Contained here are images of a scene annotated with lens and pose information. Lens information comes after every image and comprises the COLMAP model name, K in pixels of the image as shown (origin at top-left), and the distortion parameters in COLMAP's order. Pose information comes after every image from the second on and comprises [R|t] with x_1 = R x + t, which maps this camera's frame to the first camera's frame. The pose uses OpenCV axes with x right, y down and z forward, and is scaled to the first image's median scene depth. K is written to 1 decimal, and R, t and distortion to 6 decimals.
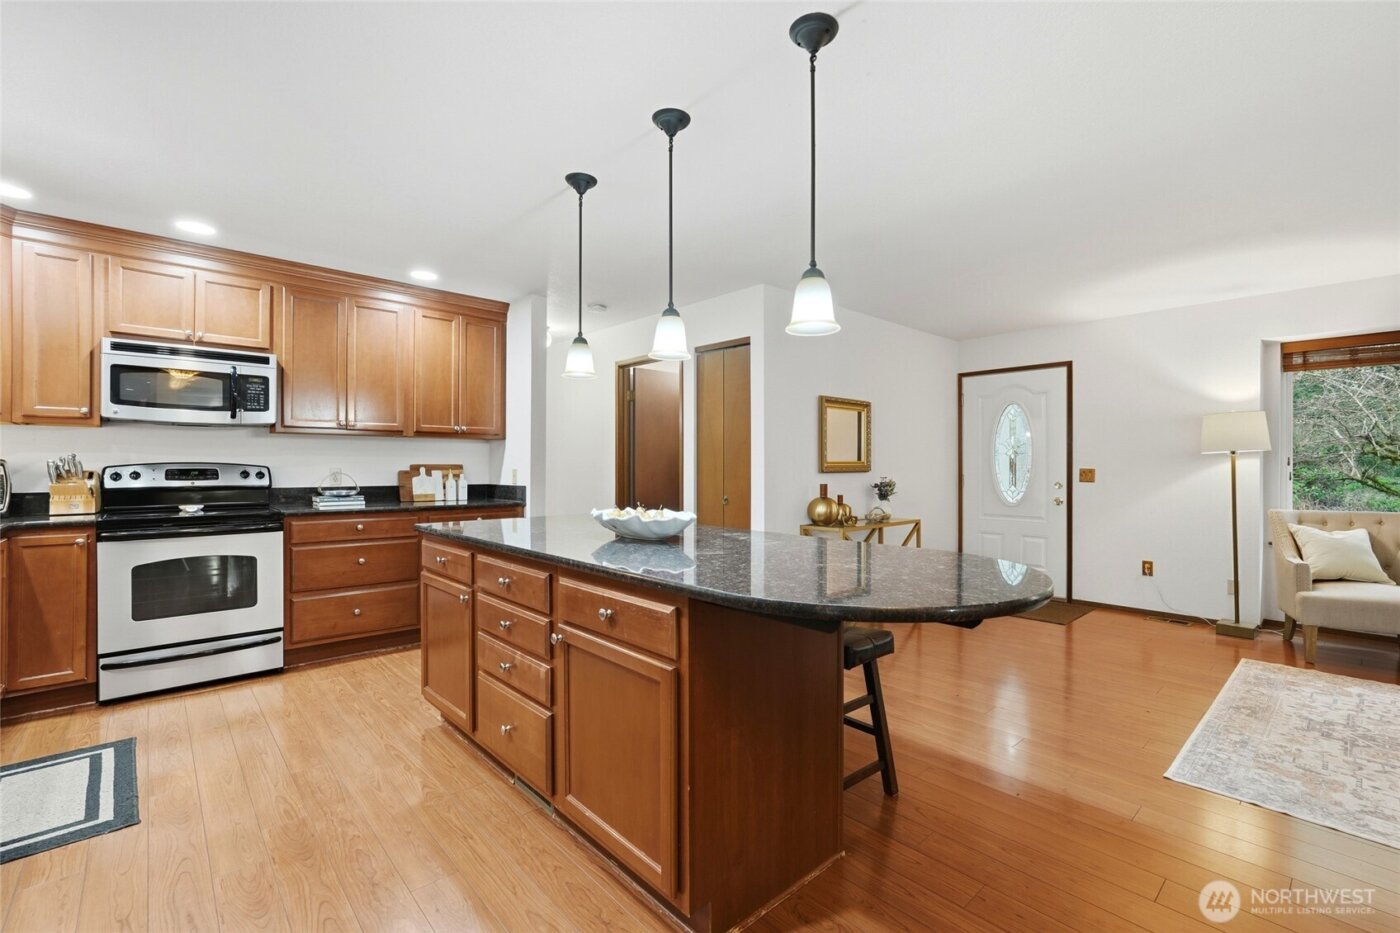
lens RADIAL K [[613.0, 0, 702.0], [0, 613.0, 465.4], [0, 0, 1]] dist [-0.009981, 0.002455]
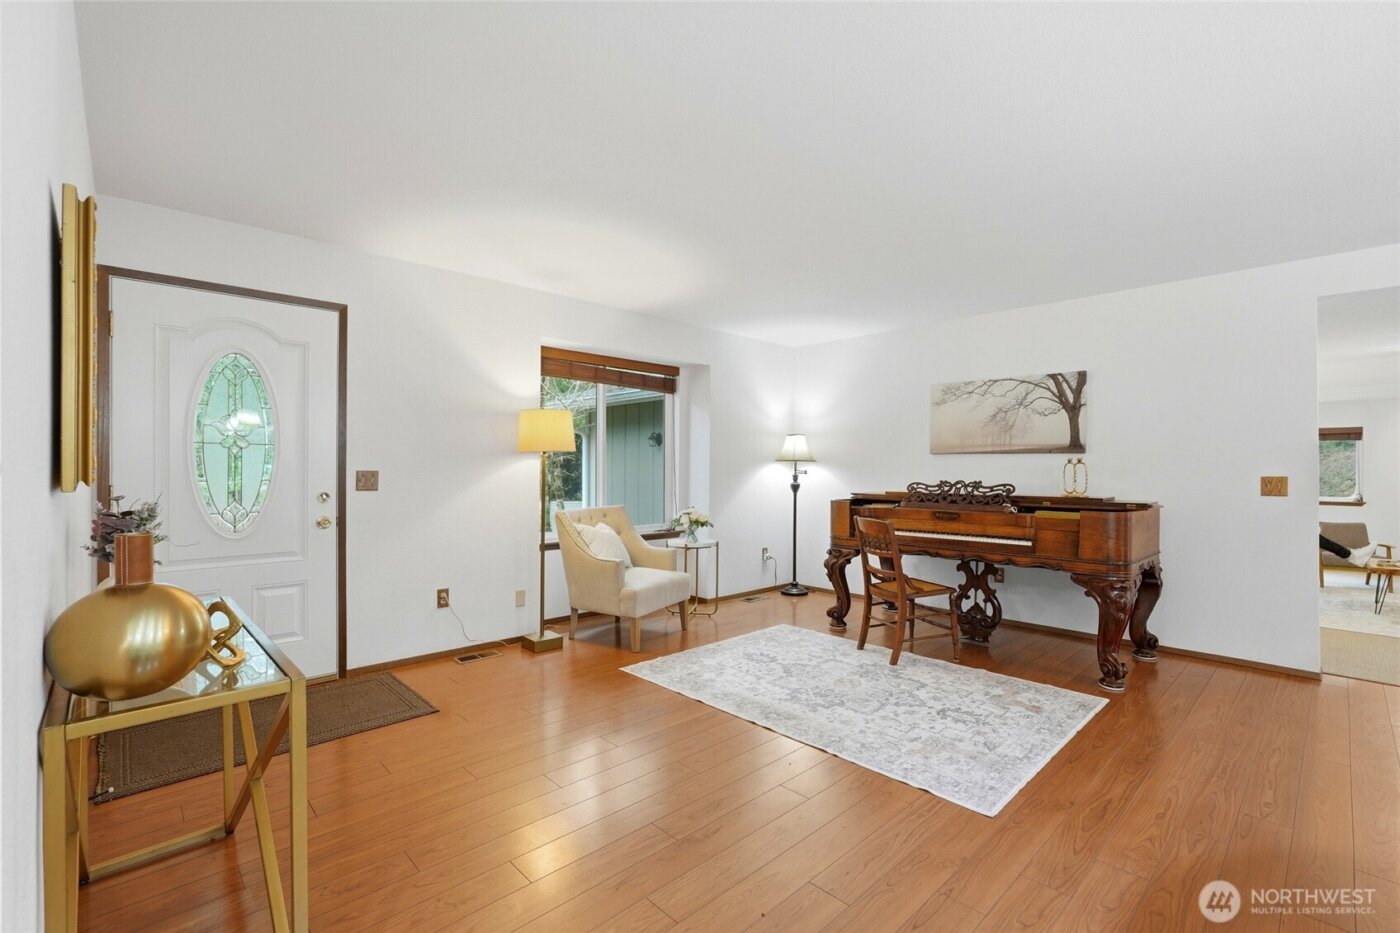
lens RADIAL K [[613.0, 0, 700.2], [0, 613.0, 468.6], [0, 0, 1]] dist [-0.009981, 0.002455]
pose [[-0.027991, -0.001190, 0.999607, -0.092080], [-0.008315, 0.999965, 0.000958, -0.000881], [-0.999574, -0.008285, -0.028000, 1.029249]]
